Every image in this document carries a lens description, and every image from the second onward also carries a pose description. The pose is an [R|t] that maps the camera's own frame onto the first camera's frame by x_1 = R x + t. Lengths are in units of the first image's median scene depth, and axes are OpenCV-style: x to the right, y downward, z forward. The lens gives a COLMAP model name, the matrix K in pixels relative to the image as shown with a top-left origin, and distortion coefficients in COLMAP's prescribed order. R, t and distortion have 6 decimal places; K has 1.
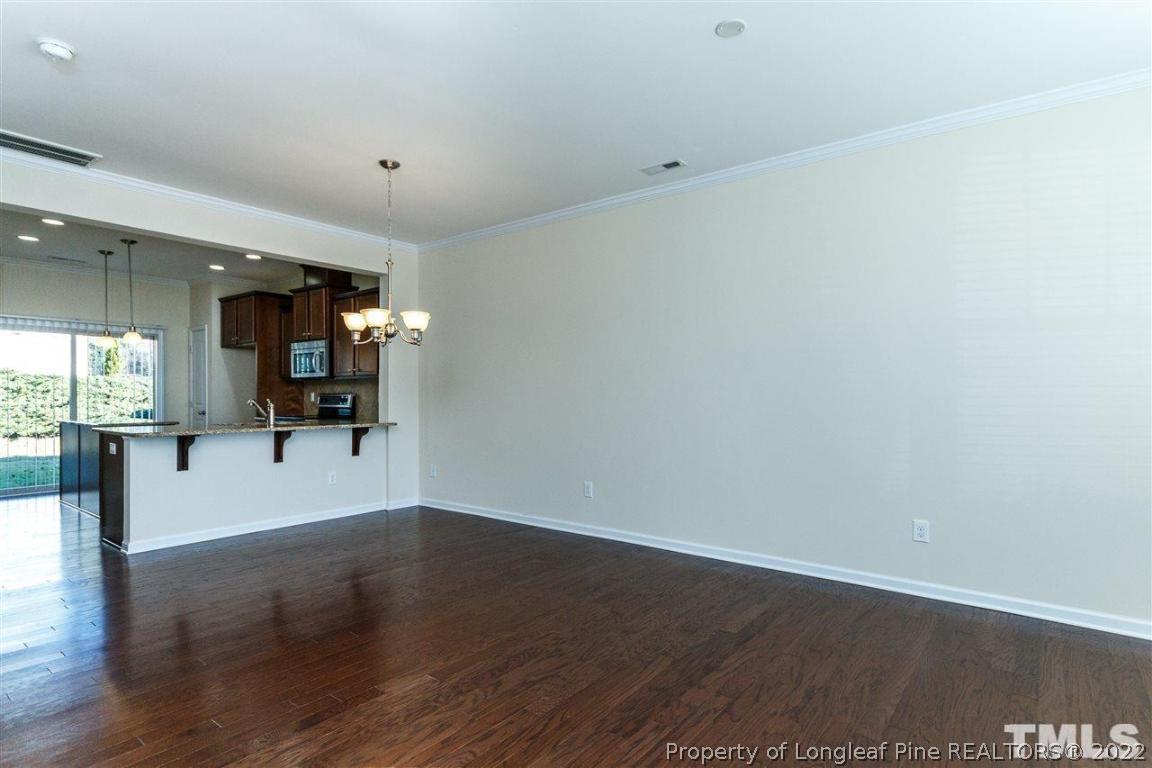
lens RADIAL K [[594.3, 0, 594.5], [0, 594.3, 373.3], [0, 0, 1]] dist [0.003616, -0.000549]
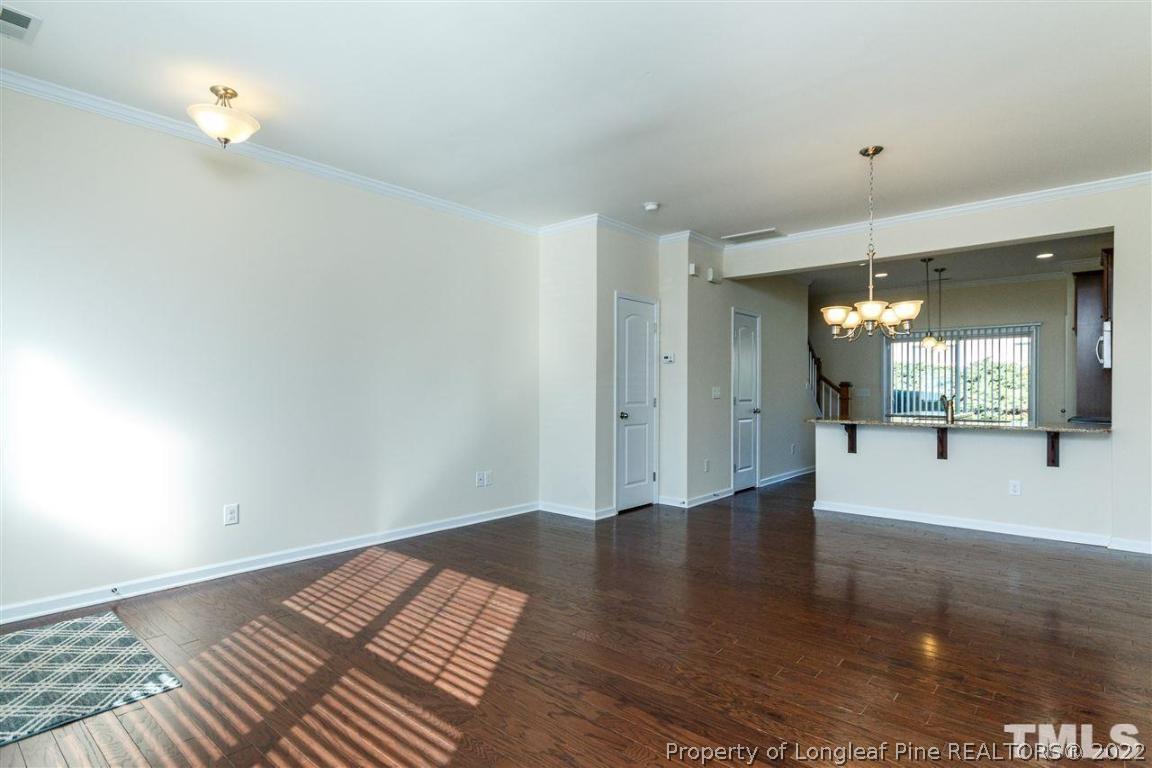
lens RADIAL K [[594.3, 0, 579.9], [0, 594.3, 386.6], [0, 0, 1]] dist [0.003616, -0.000549]
pose [[-0.061060, -0.009162, -0.998092, 0.549412], [0.039818, 0.999140, -0.011608, 0.016658], [0.997340, -0.040450, -0.060642, 0.497714]]
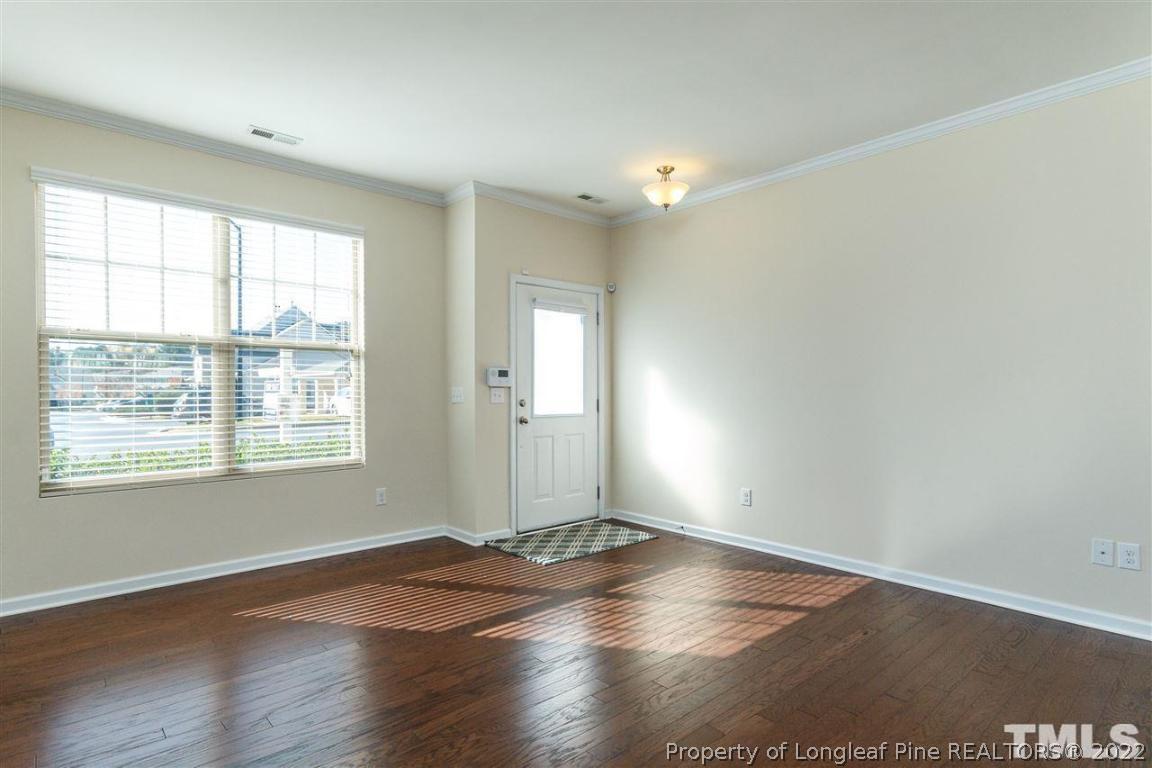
lens RADIAL K [[594.3, 0, 583.3], [0, 594.3, 391.5], [0, 0, 1]] dist [0.003616, -0.000549]
pose [[-0.983314, -0.003391, 0.181886, -0.119028], [-0.010659, 0.999183, -0.038993, 0.031265], [-0.181606, -0.040281, -0.982546, 0.949808]]
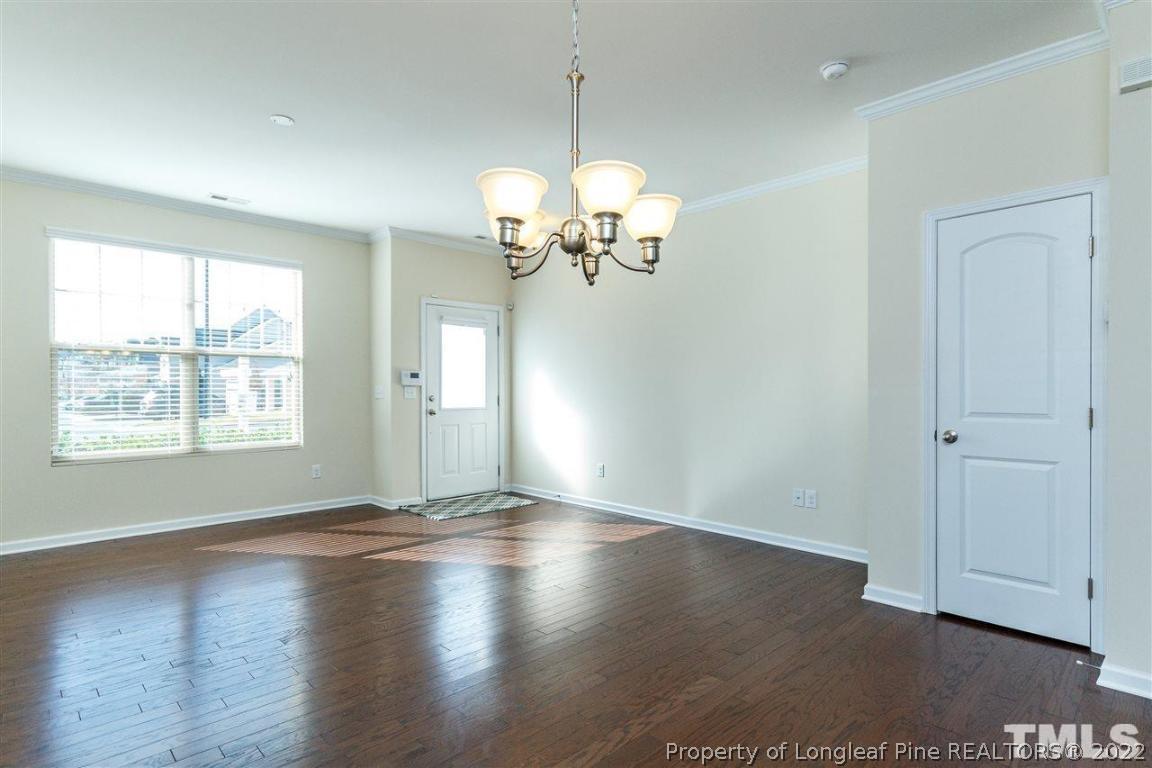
lens RADIAL K [[594.3, 0, 588.4], [0, 594.3, 387.5], [0, 0, 1]] dist [0.003616, -0.000549]
pose [[-0.990207, -0.002546, 0.139587, -0.343242], [-0.008775, 0.998992, -0.044028, 0.041968], [-0.139334, -0.044822, -0.989230, 1.194302]]
